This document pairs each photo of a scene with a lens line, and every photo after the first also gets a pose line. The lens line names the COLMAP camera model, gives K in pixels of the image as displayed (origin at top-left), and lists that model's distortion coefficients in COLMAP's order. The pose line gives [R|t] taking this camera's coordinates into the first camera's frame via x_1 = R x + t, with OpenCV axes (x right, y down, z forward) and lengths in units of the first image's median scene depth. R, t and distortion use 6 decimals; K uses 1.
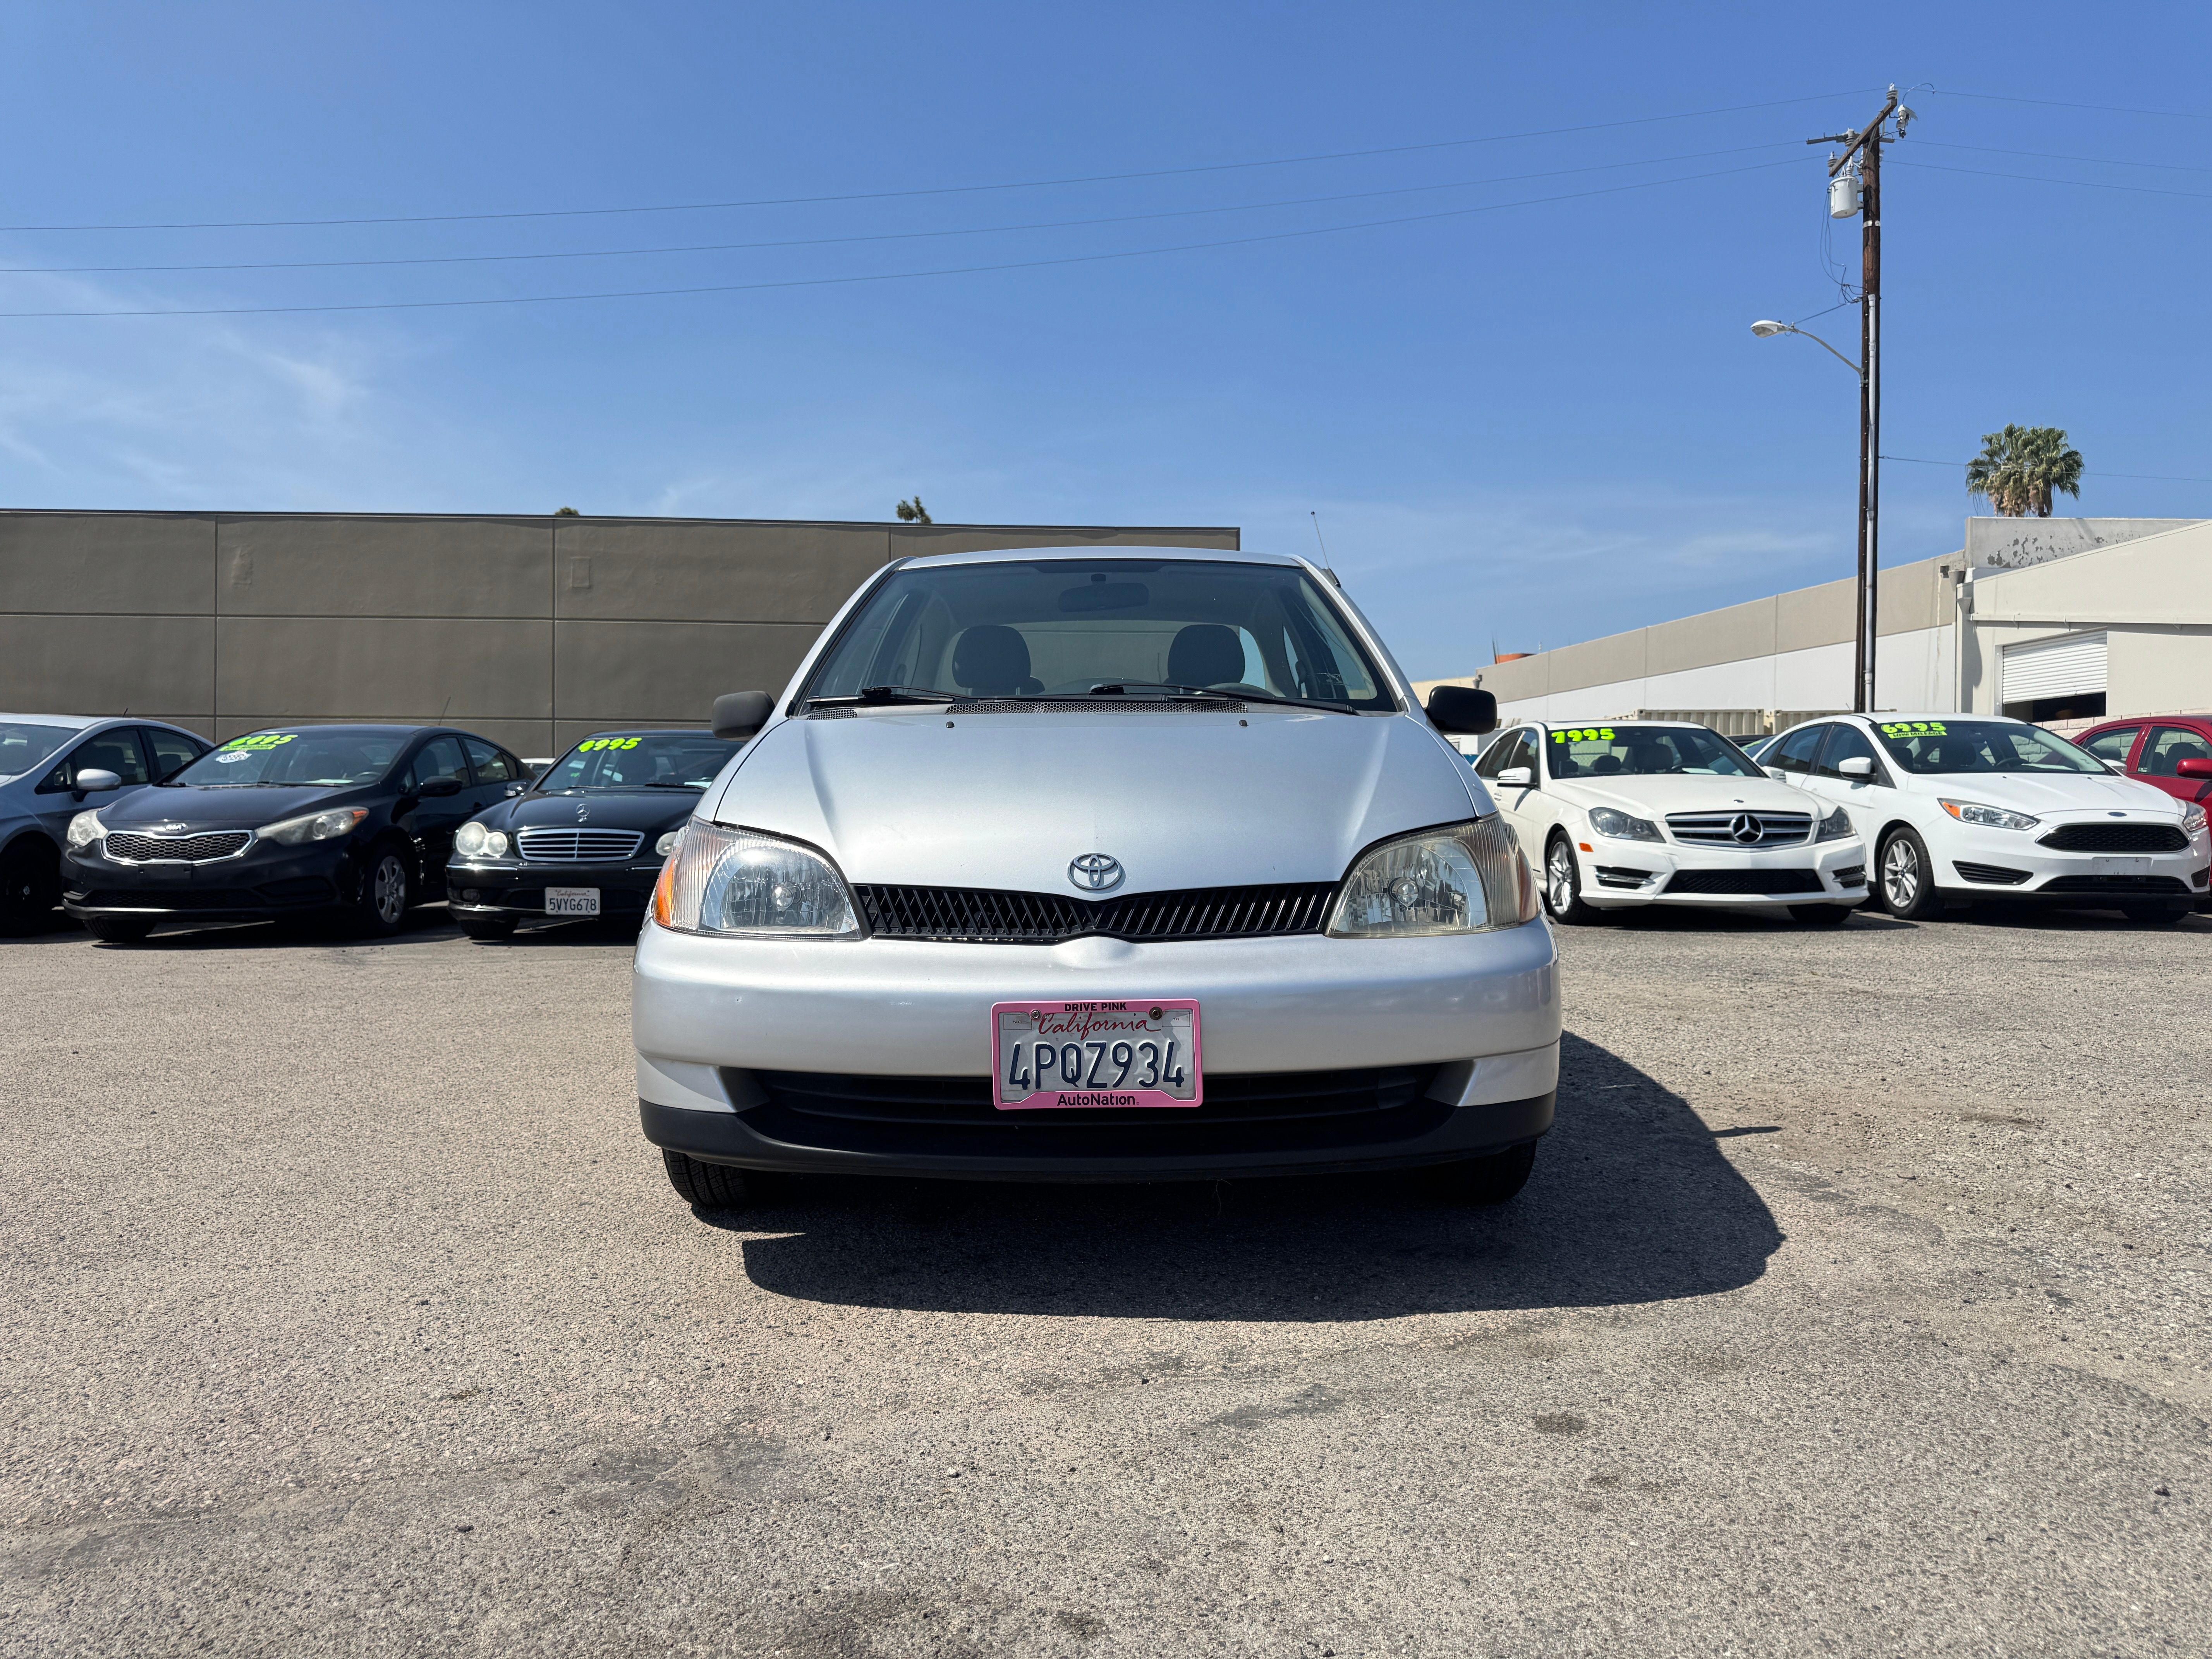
lens RADIAL K [[1557.9, 0, 1106.5], [0, 1557.9, 791.6], [0, 0, 1]] dist [0.031121, -0.034919]
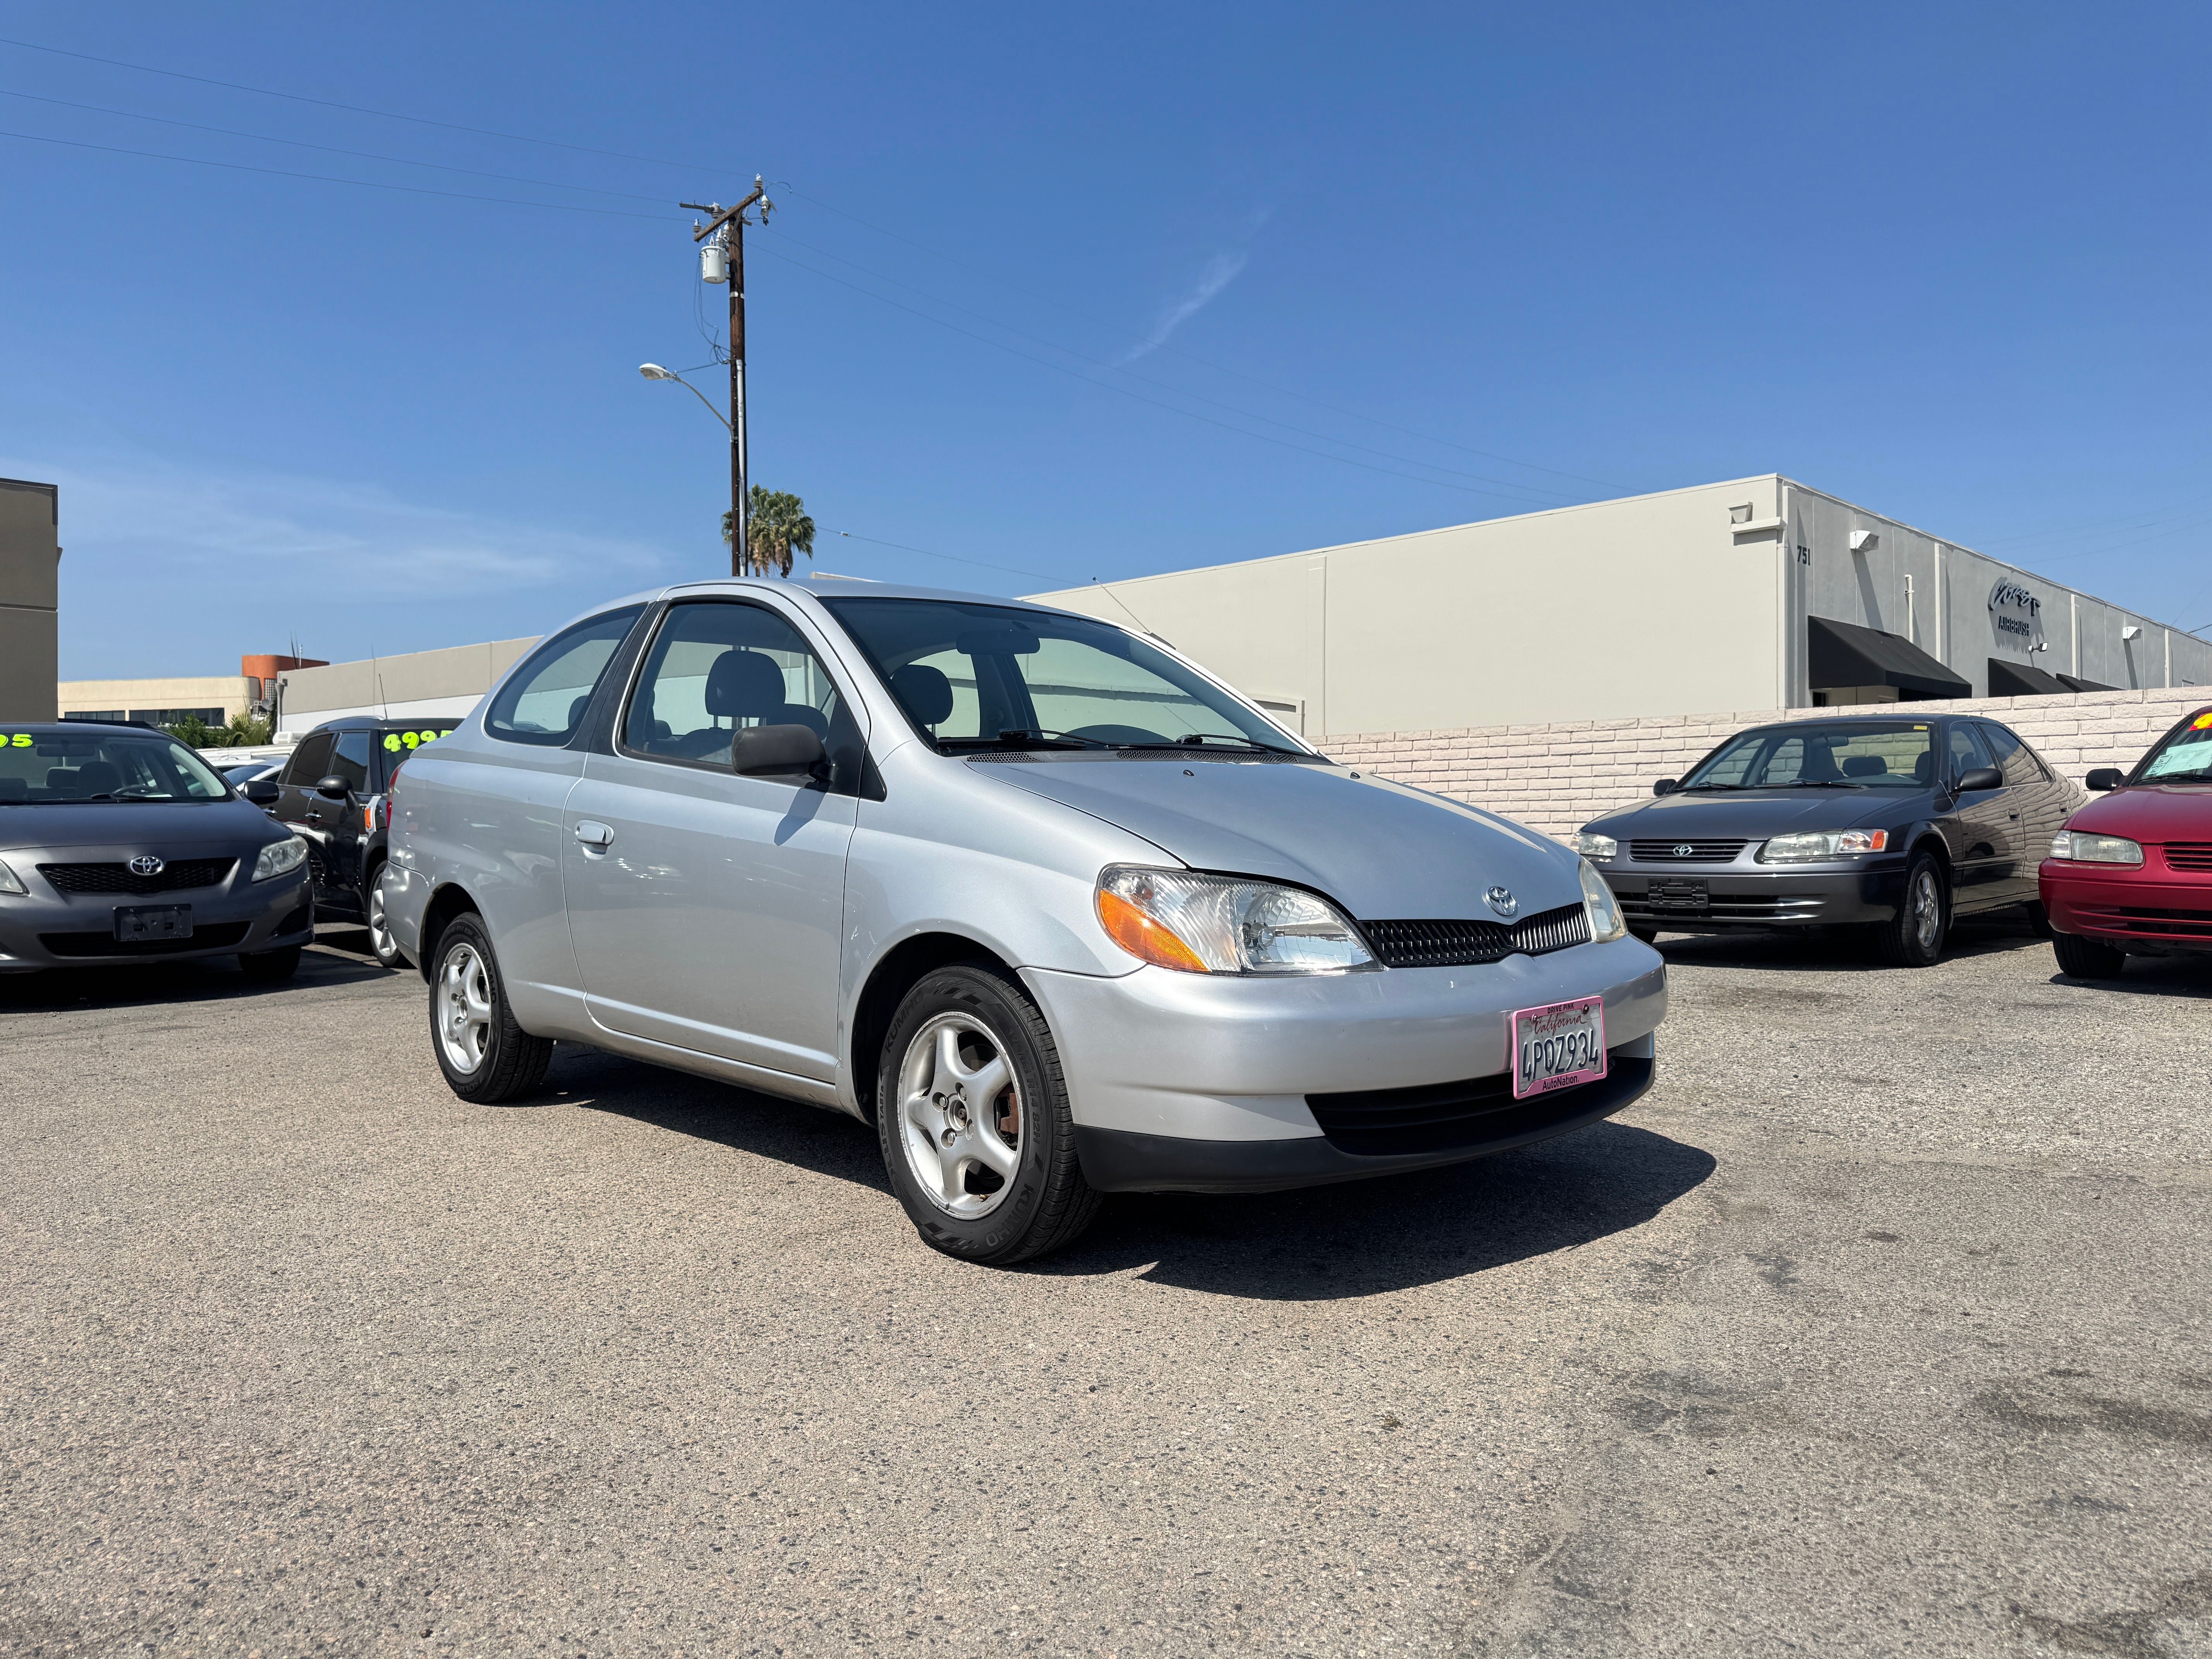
lens RADIAL K [[1557.9, 0, 1109.5], [0, 1557.9, 825.1], [0, 0, 1]] dist [0.031121, -0.034919]
pose [[0.718804, -0.006972, 0.695178, -1.033873], [-0.000249, 0.999947, 0.010286, -0.020993], [-0.695213, -0.007567, 0.718764, 0.309824]]
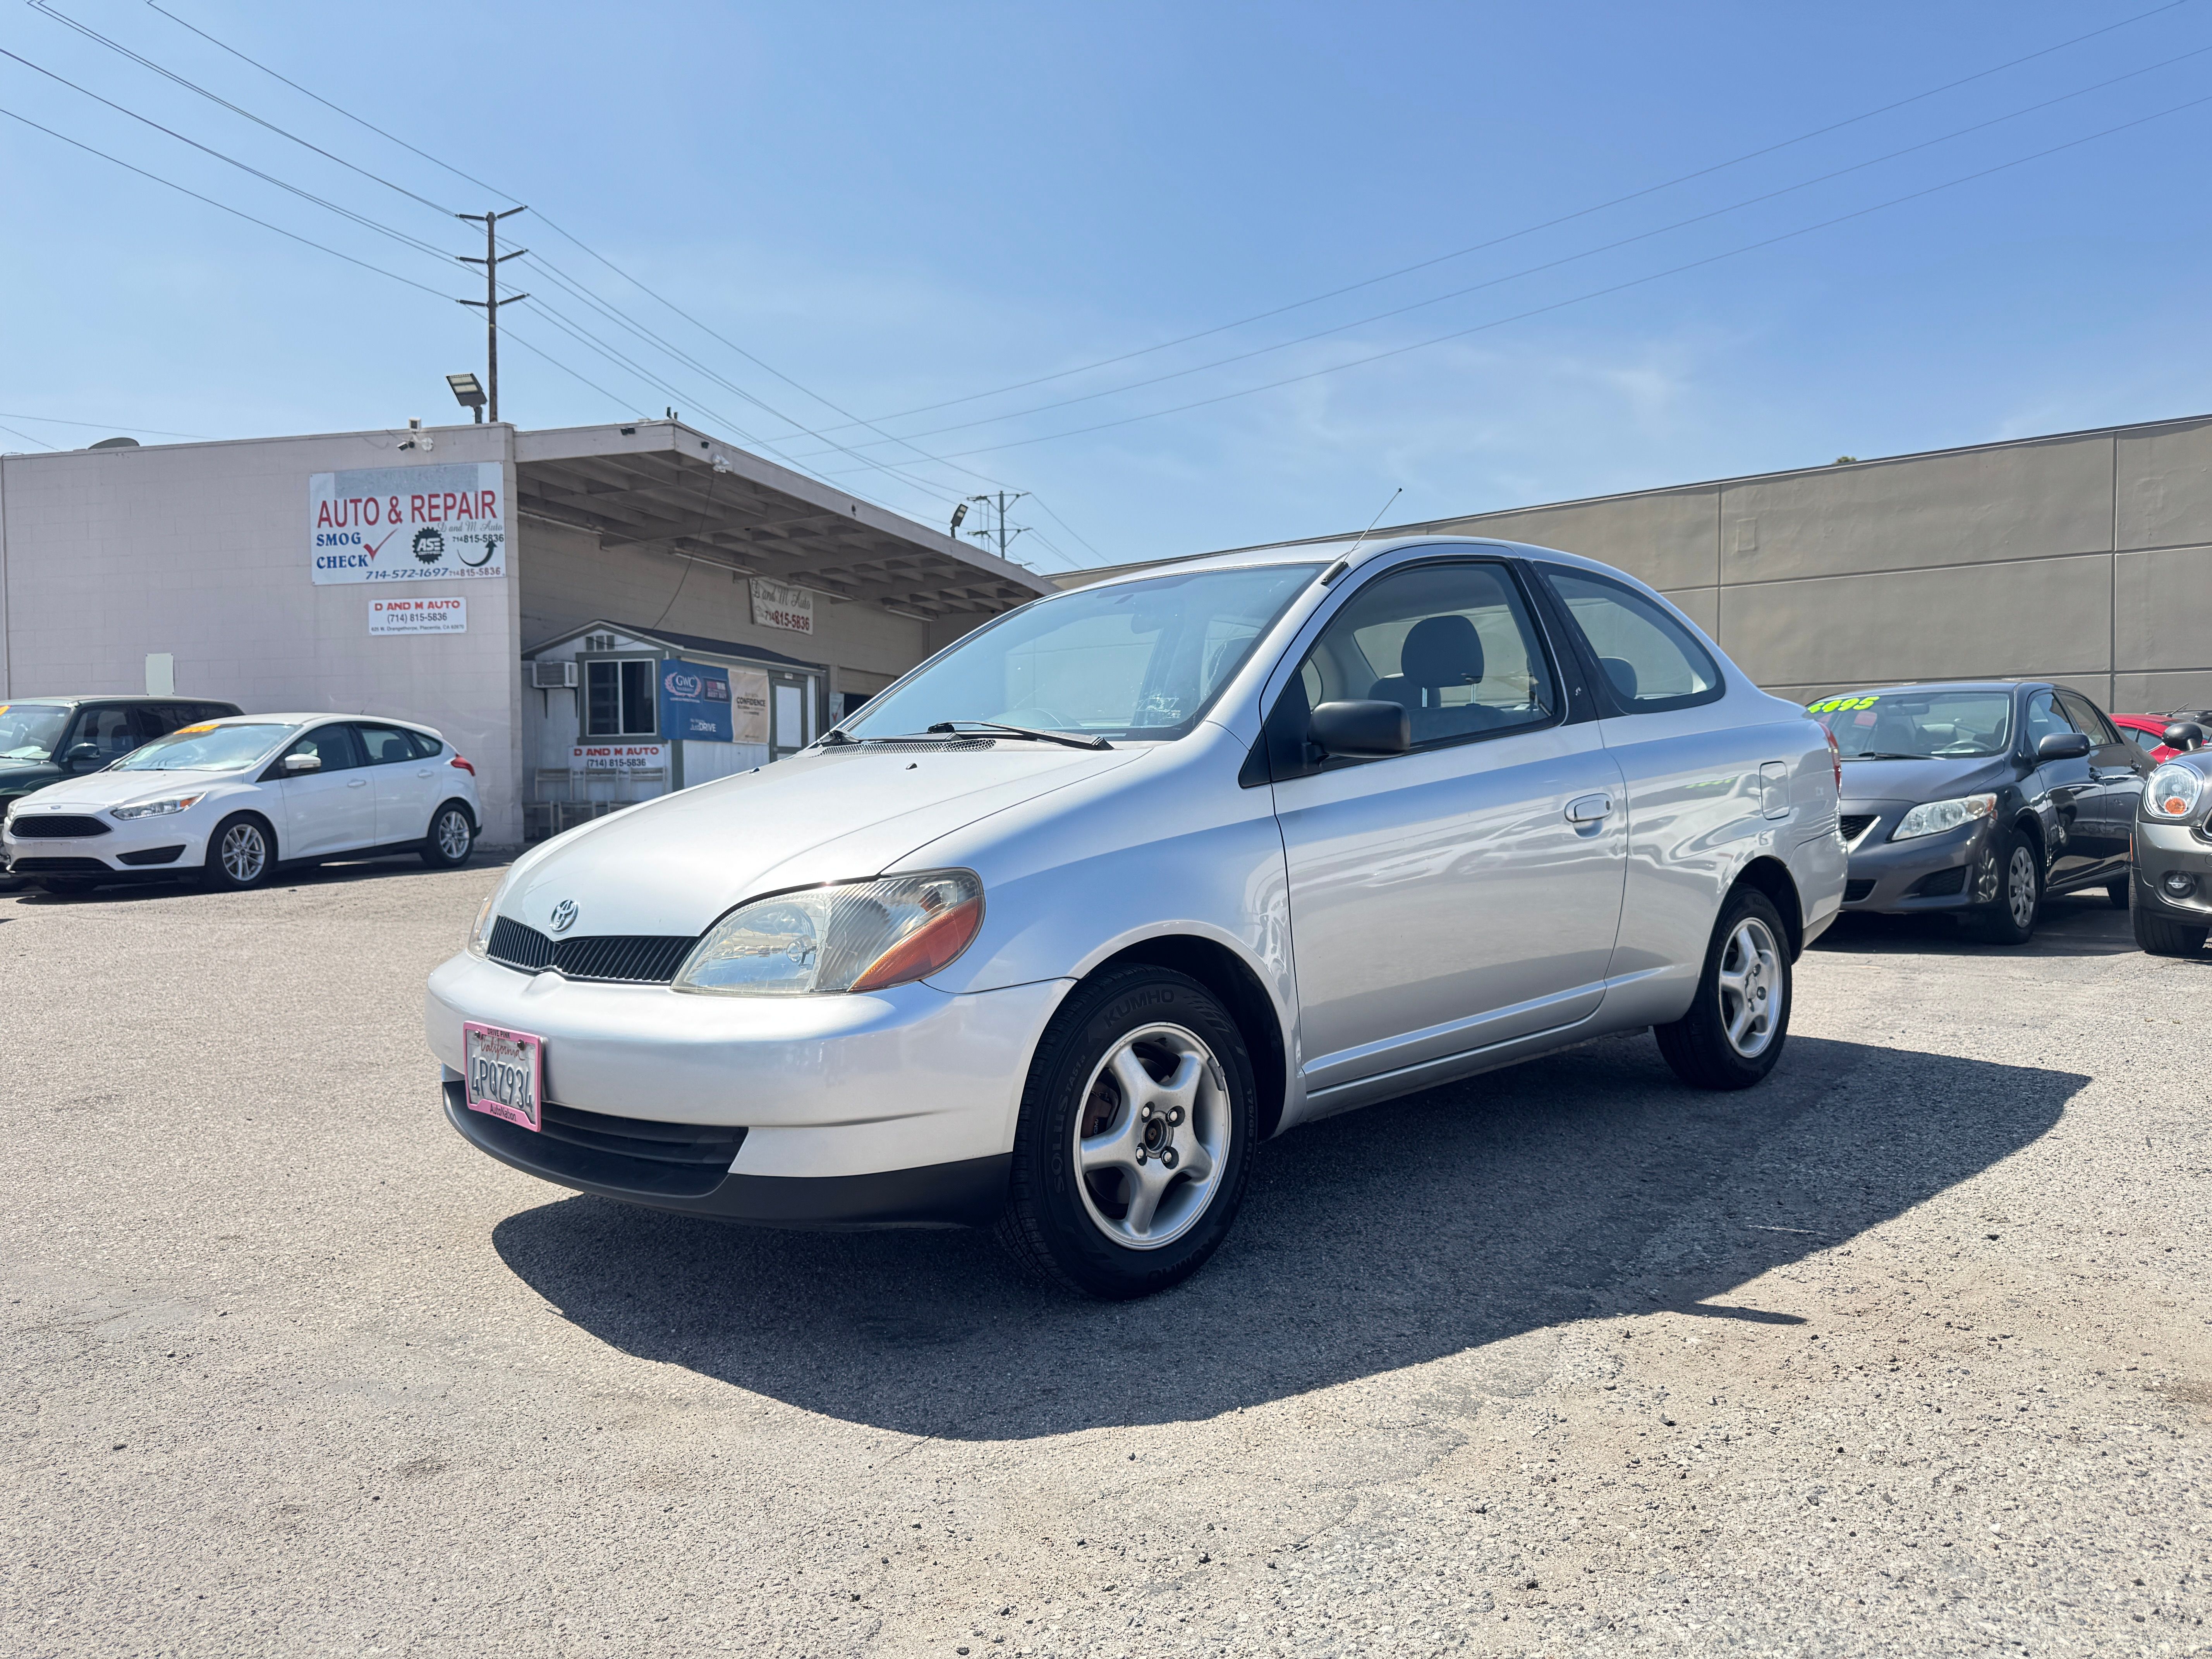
lens RADIAL K [[1556.5, 0, 1108.9], [0, 1556.5, 836.5], [0, 0, 1]] dist [0.043661, -0.048527]
pose [[0.703751, 0.019054, -0.710191, 1.029000], [0.017228, 0.998889, 0.043871, -0.047459], [0.710237, -0.043109, 0.702641, 0.455575]]
